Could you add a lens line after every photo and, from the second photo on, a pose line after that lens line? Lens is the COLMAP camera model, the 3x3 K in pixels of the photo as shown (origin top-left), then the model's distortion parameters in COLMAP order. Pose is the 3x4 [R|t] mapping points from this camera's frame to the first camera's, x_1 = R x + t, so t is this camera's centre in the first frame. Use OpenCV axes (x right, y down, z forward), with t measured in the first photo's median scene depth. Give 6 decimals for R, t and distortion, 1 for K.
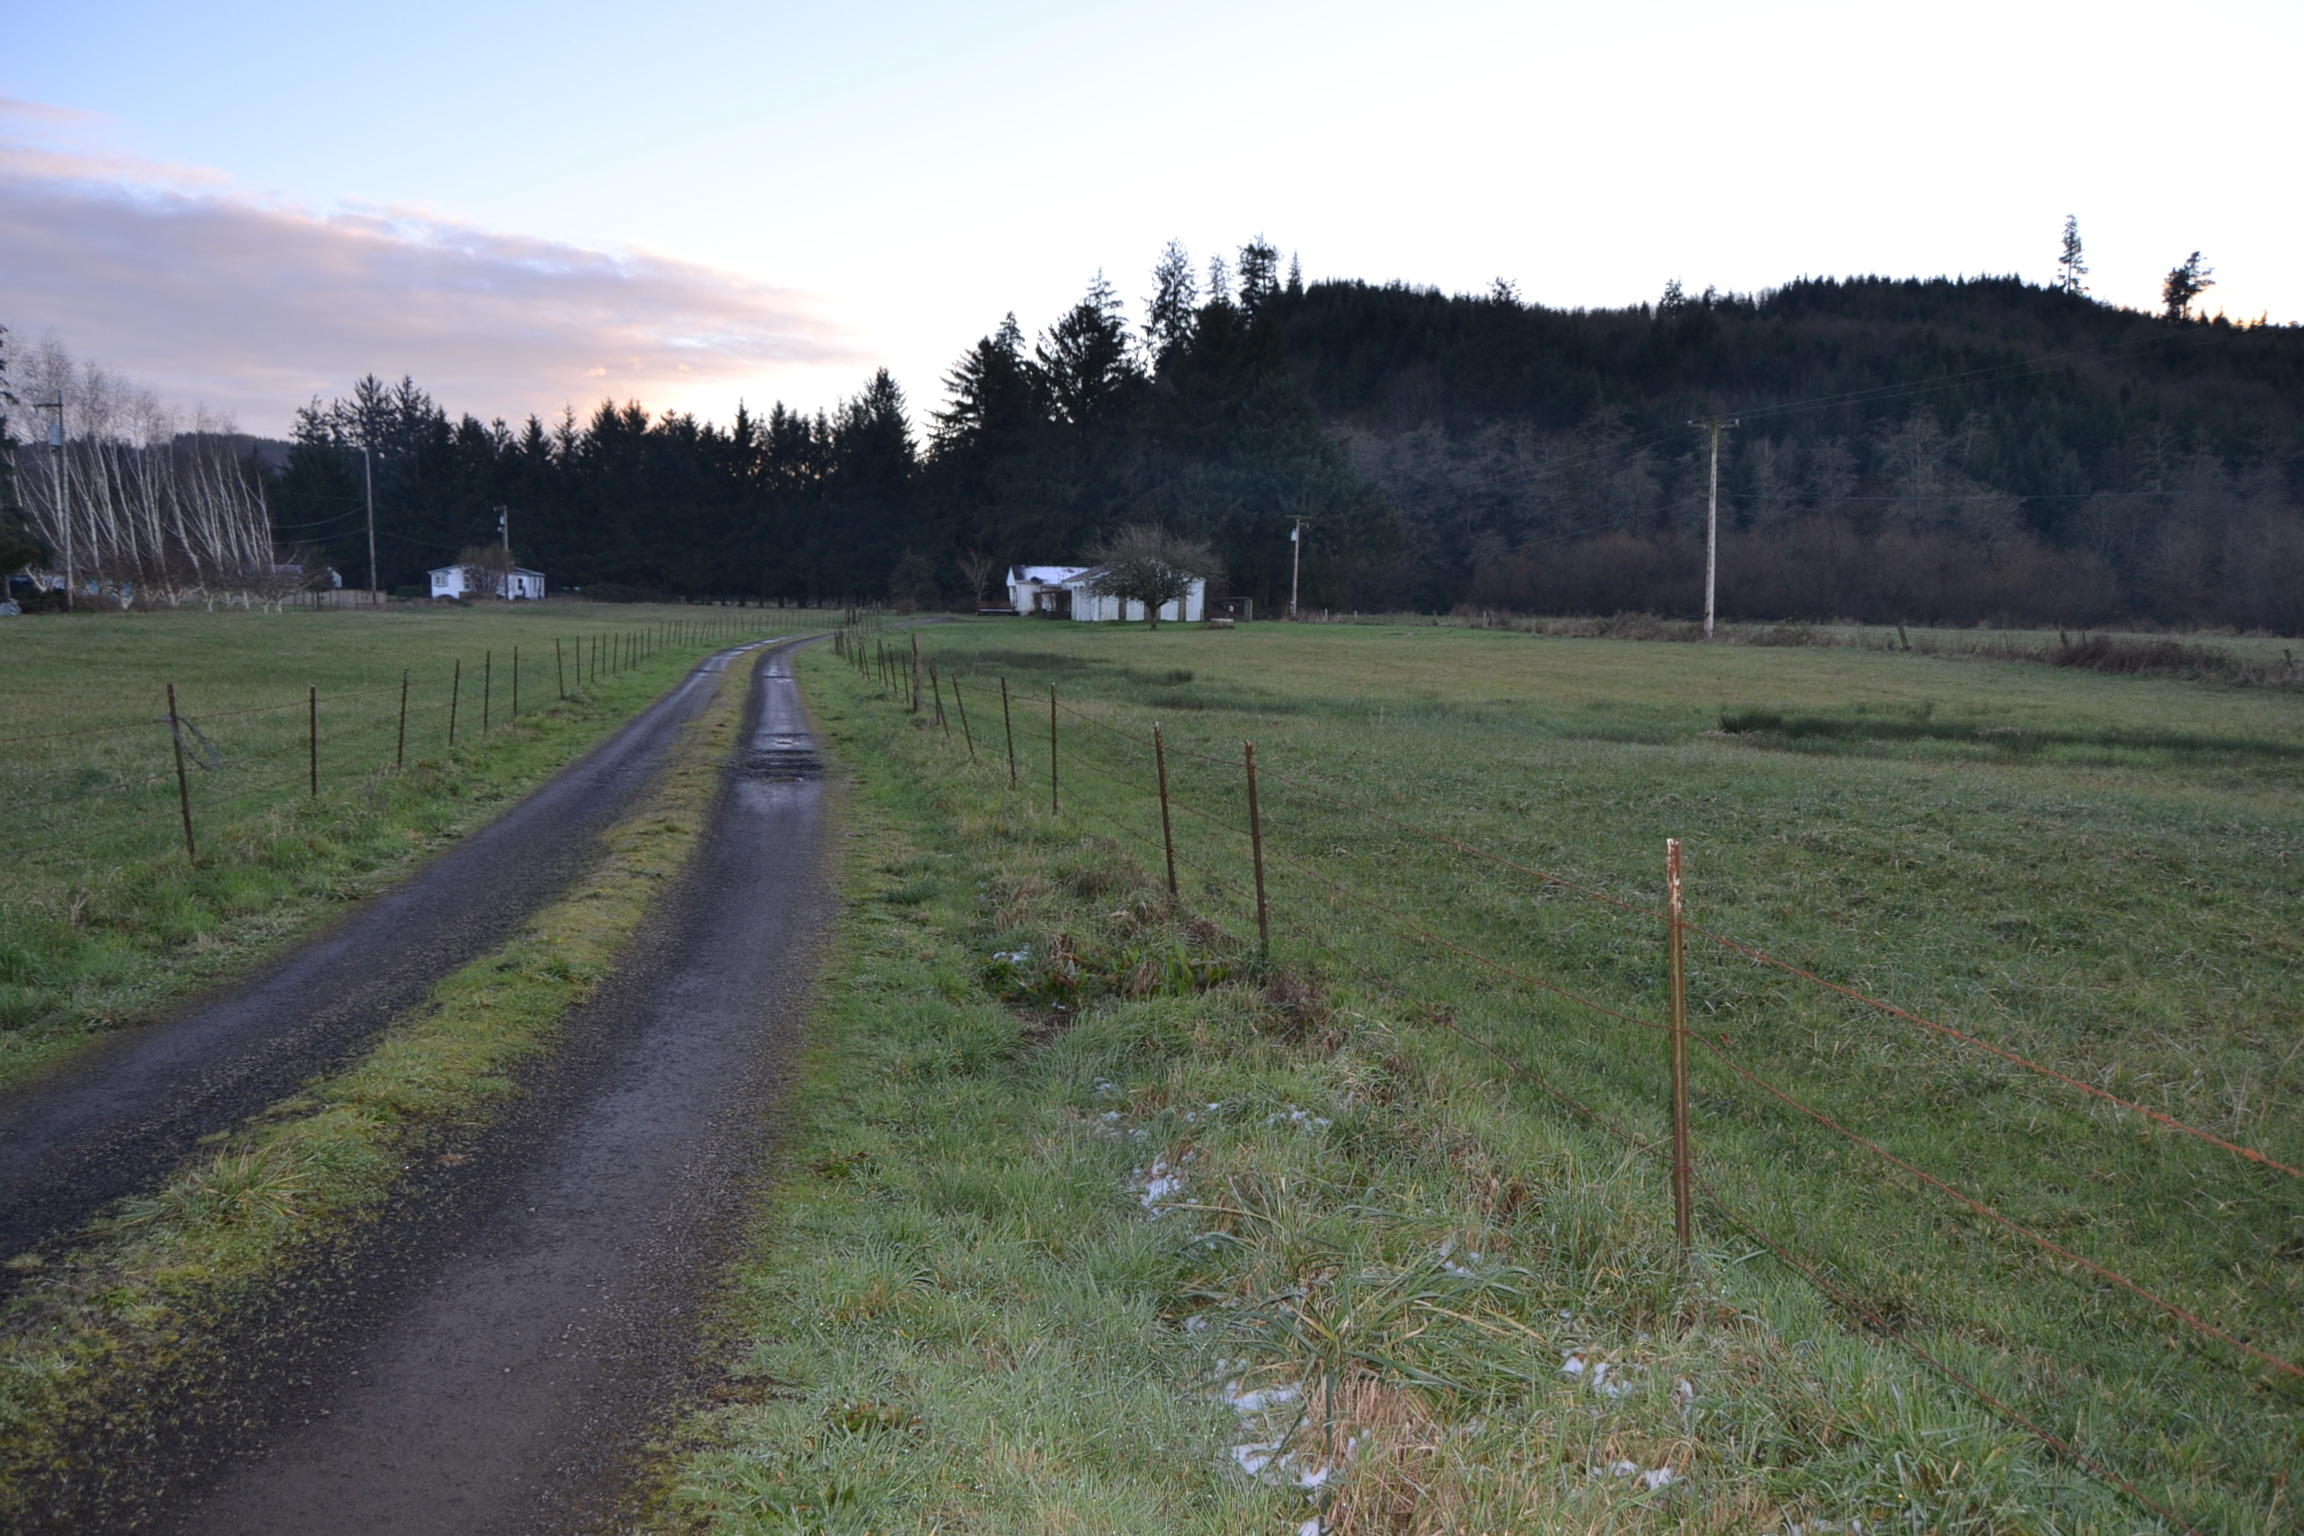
lens RADIAL K [[1821.5, 0, 1151.5], [0, 1821.5, 820.7], [0, 0, 1]] dist [-0.022117, 0.005606]
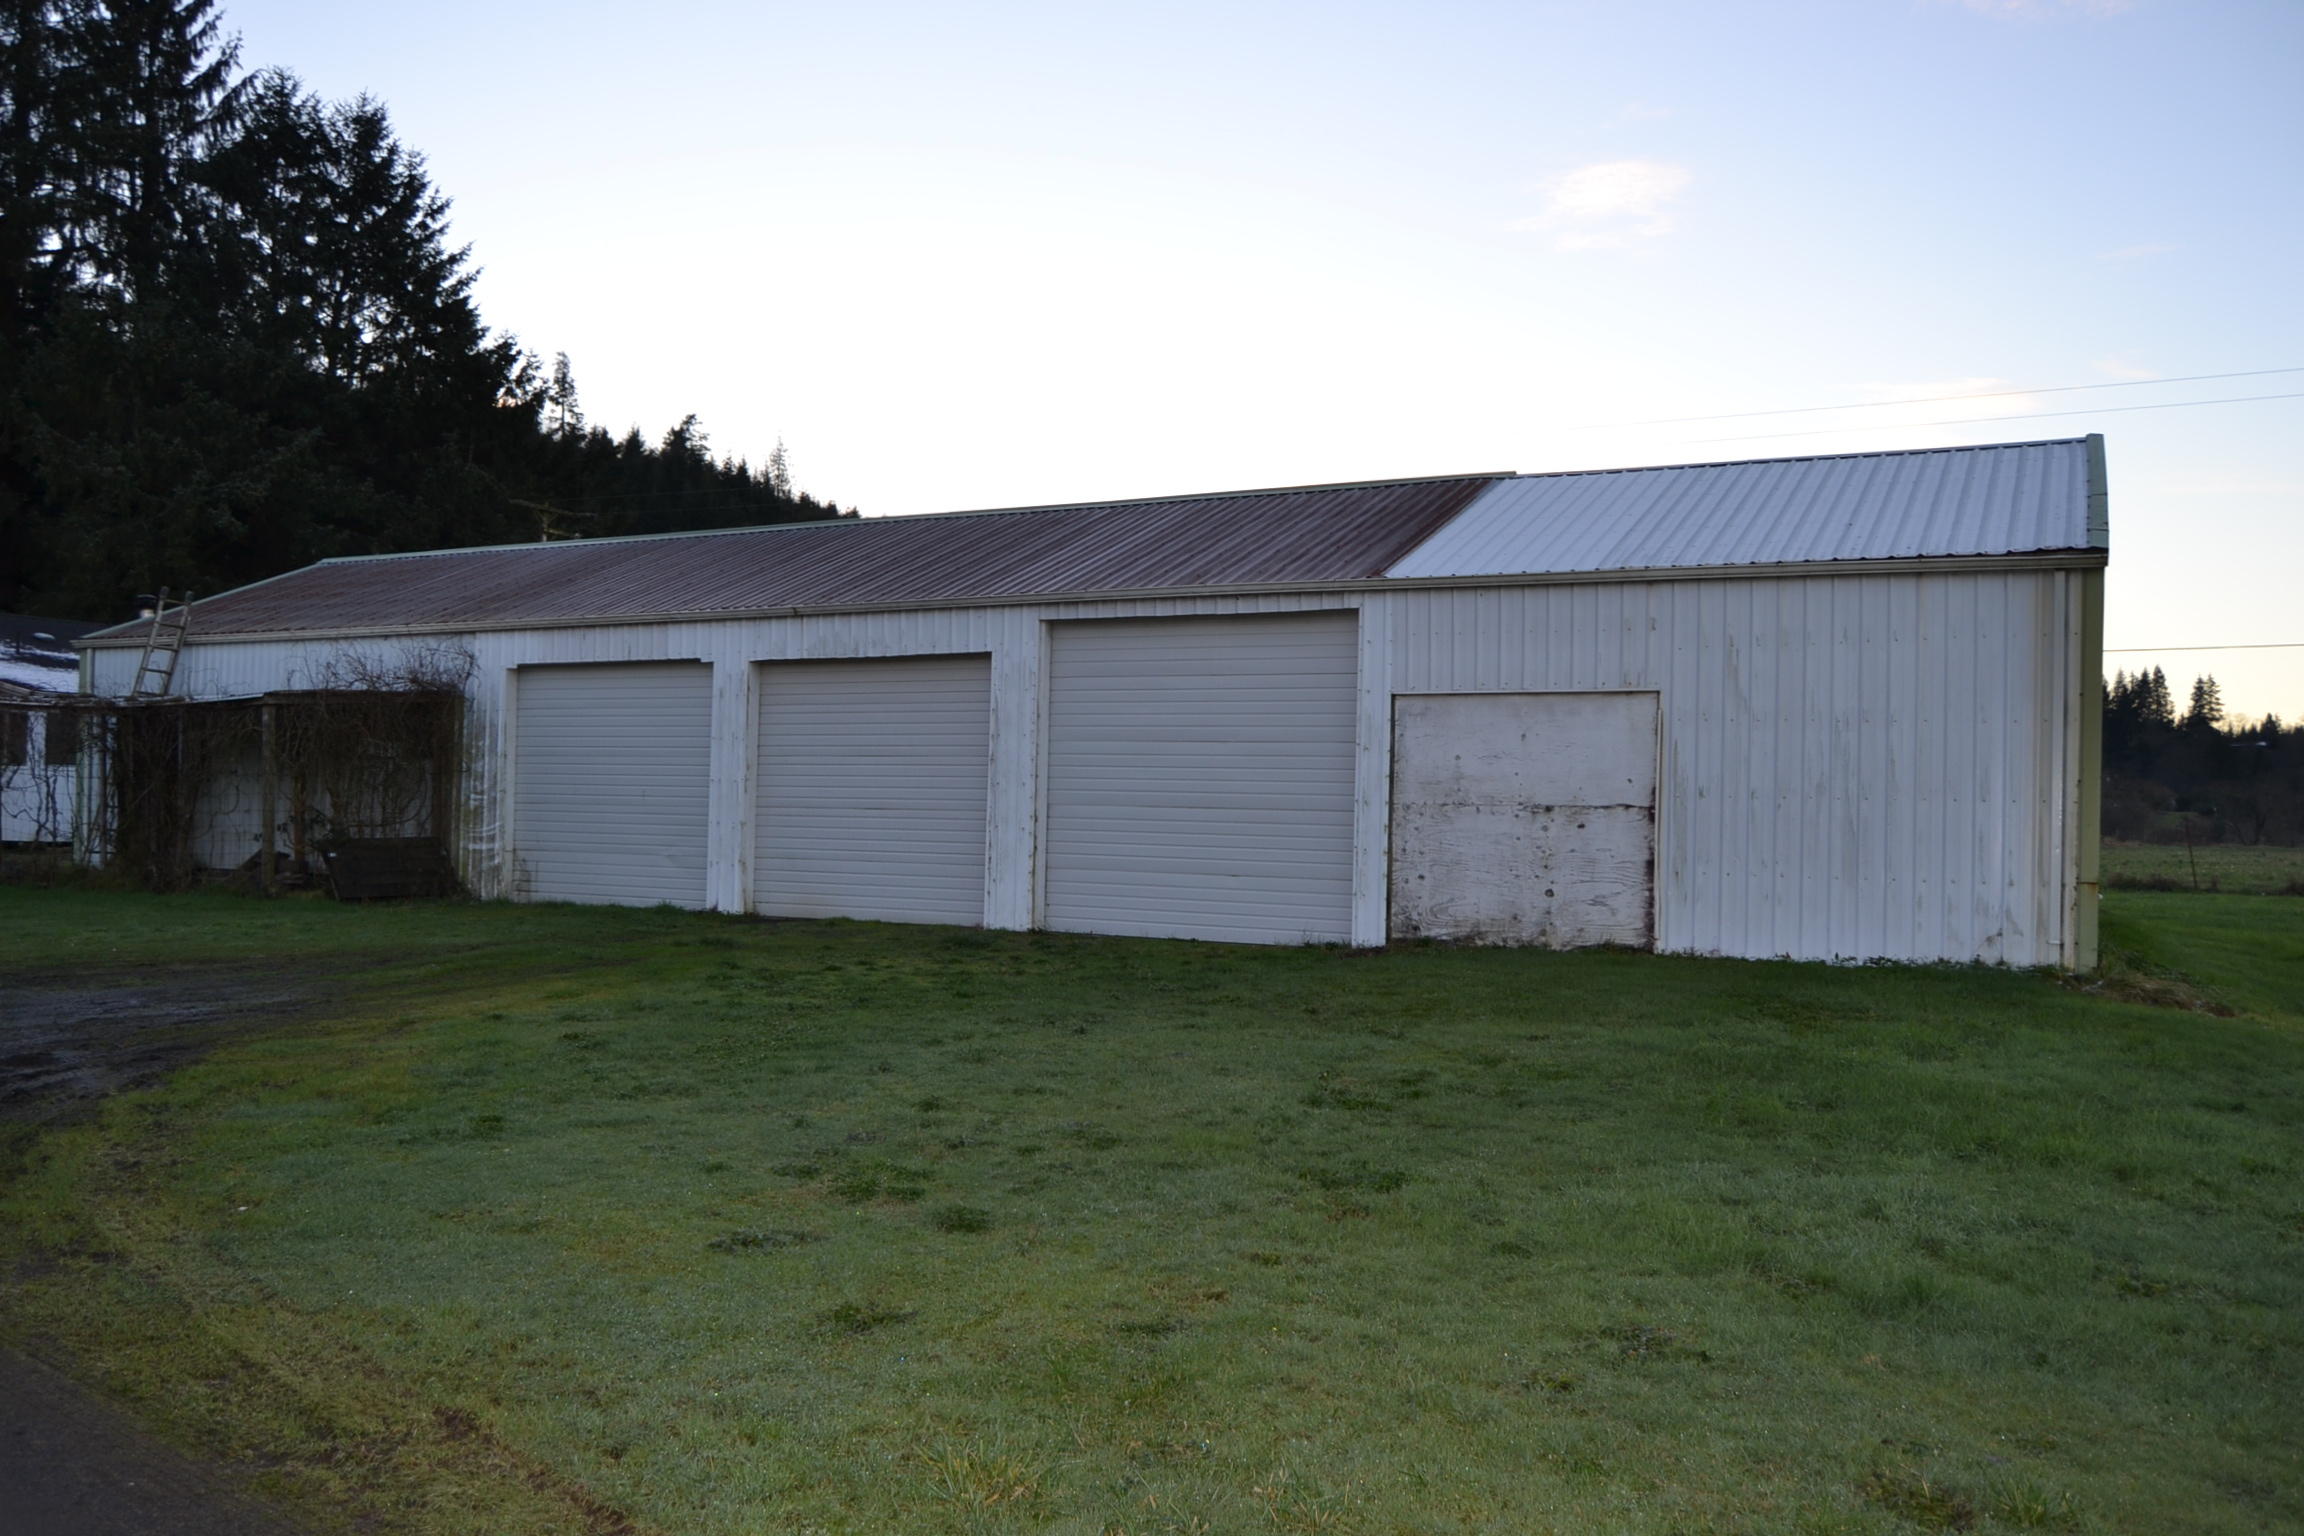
lens RADIAL K [[1821.5, 0, 1151.5], [0, 1821.5, 820.7], [0, 0, 1]] dist [-0.022117, 0.005606]
pose [[0.599723, -0.004526, 0.800195, -0.037843], [0.081765, 0.995097, -0.055653, -0.031452], [-0.796019, 0.098804, 0.597153, 0.262776]]
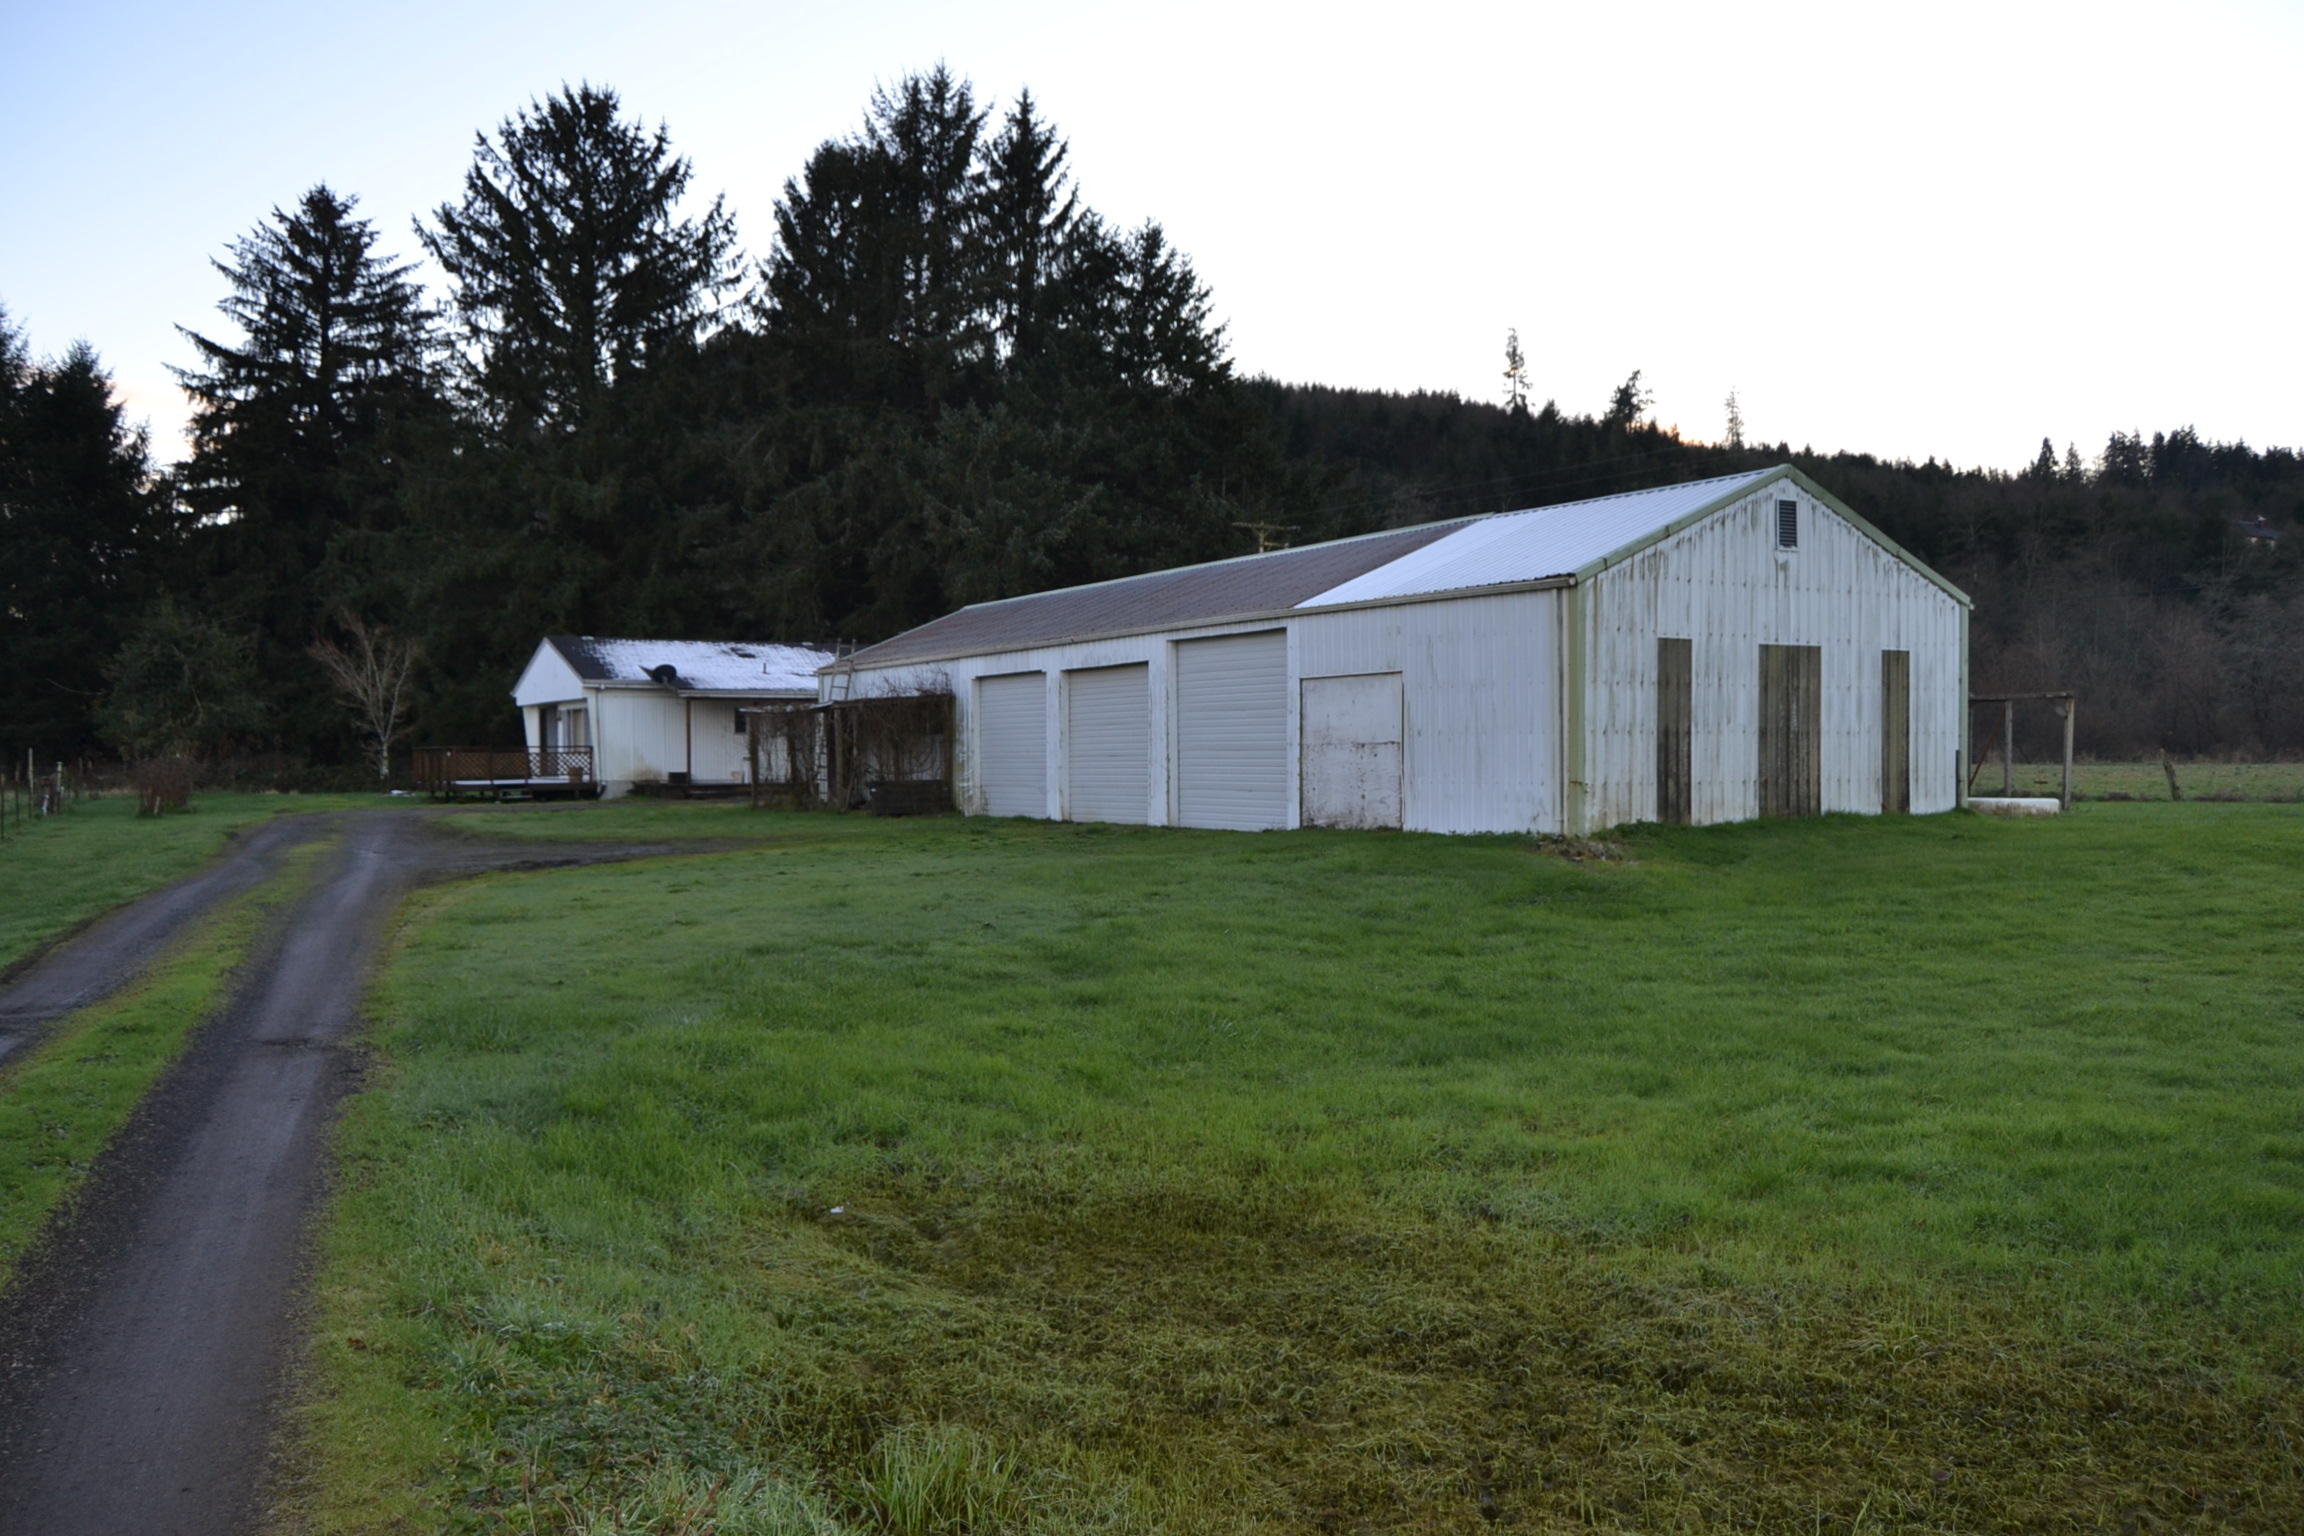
lens RADIAL K [[1821.5, 0, 1151.5], [0, 1821.5, 820.7], [0, 0, 1]] dist [-0.022117, 0.005606]
pose [[0.925460, -0.034605, 0.377262, -0.032944], [0.065319, 0.995481, -0.068923, -0.026881], [-0.373172, 0.088428, 0.923538, 0.225361]]
